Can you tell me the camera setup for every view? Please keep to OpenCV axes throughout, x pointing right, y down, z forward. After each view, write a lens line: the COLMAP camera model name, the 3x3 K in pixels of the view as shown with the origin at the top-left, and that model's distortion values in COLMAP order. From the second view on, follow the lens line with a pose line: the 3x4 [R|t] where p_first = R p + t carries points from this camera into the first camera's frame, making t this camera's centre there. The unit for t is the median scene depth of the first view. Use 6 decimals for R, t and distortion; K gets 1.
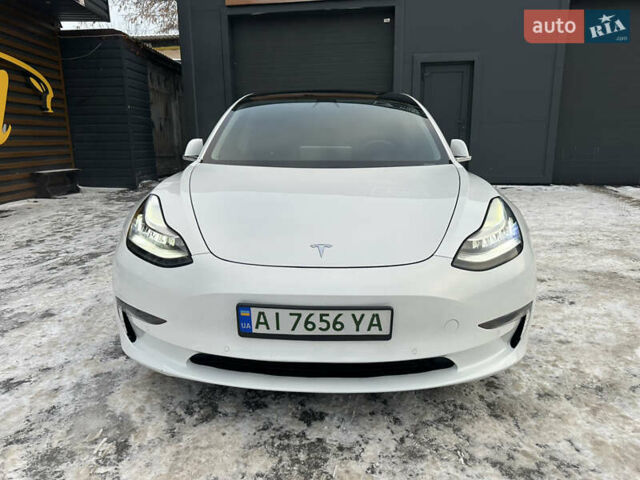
lens RADIAL K [[451.4, 0, 320.0], [0, 451.4, 240.0], [0, 0, 1]] dist [0.043073, -0.057201]
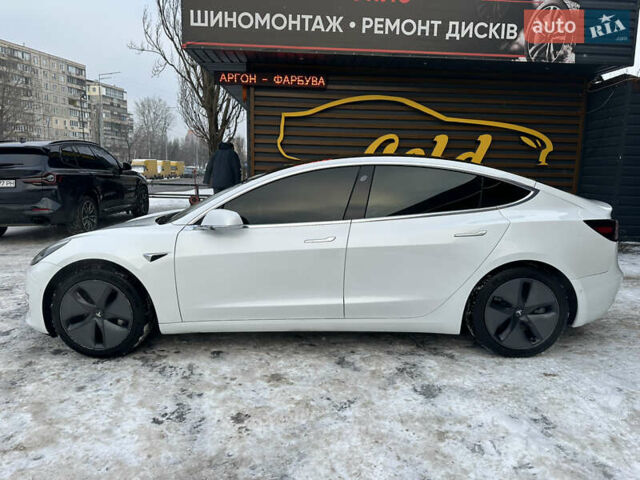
lens RADIAL K [[451.4, 0, 320.0], [0, 451.4, 240.0], [0, 0, 1]] dist [0.043073, -0.057201]
pose [[0.013701, 0.156091, -0.987648, 1.951927], [-0.238534, 0.959733, 0.148370, -0.531295], [0.971038, 0.233554, 0.050382, 1.752759]]
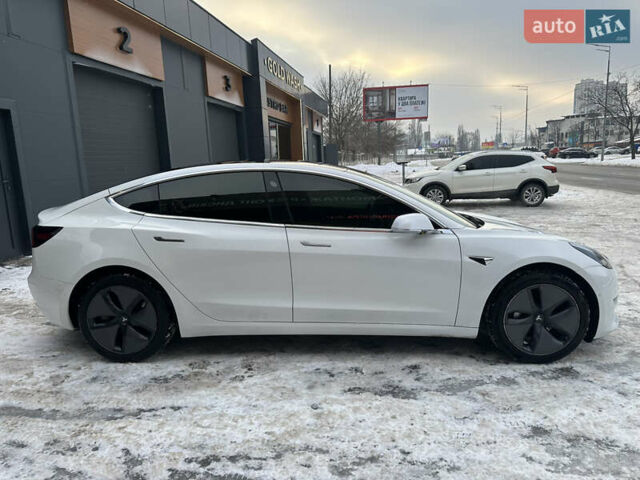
lens RADIAL K [[451.4, 0, 320.0], [0, 451.4, 240.0], [0, 0, 1]] dist [0.043073, -0.057201]
pose [[0.020866, -0.162610, 0.986470, -1.899220], [0.256076, 0.954640, 0.151947, -0.554704], [-0.966431, 0.249441, 0.061560, 1.724960]]
